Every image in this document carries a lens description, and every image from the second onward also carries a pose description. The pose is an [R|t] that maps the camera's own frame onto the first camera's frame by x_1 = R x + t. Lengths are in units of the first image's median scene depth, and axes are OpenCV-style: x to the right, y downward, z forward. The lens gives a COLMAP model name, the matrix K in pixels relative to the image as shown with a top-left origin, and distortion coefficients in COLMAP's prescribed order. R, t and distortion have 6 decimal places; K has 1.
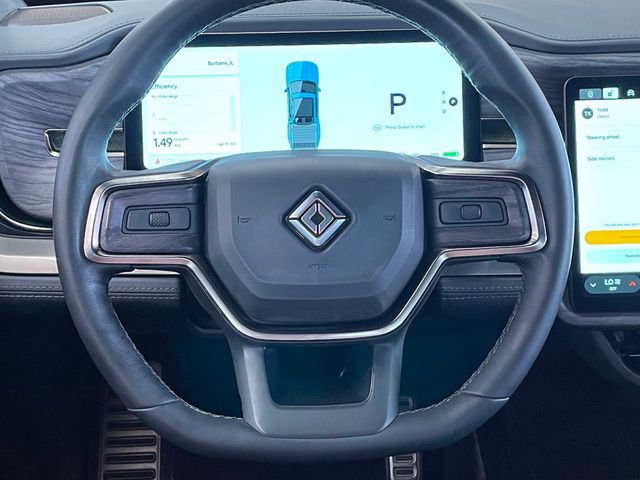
lens RADIAL K [[1004.1, 0, 320.0], [0, 1004.1, 240.0], [0, 0, 1]] dist [0.104596, -0.020943]
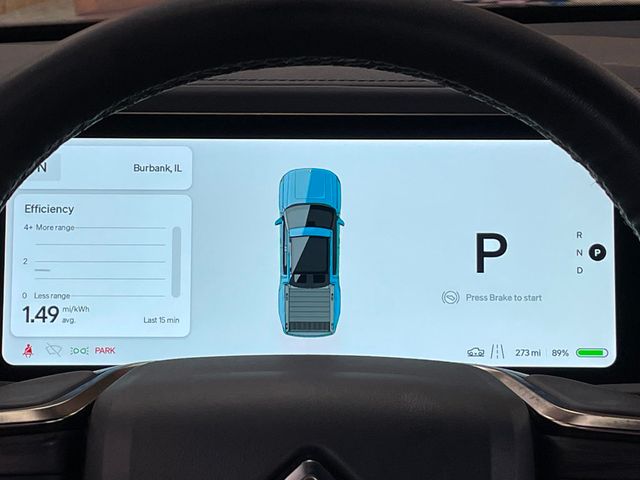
lens RADIAL K [[1533.0, 0, 320.0], [0, 1533.0, 240.0], [0, 0, 1]] dist [0.014657, 0.119464]
pose [[0.998682, 0.029200, -0.042201, 0.022207], [-0.033090, 0.994964, -0.094610, -0.064247], [0.039226, 0.095882, 0.994620, 0.204892]]
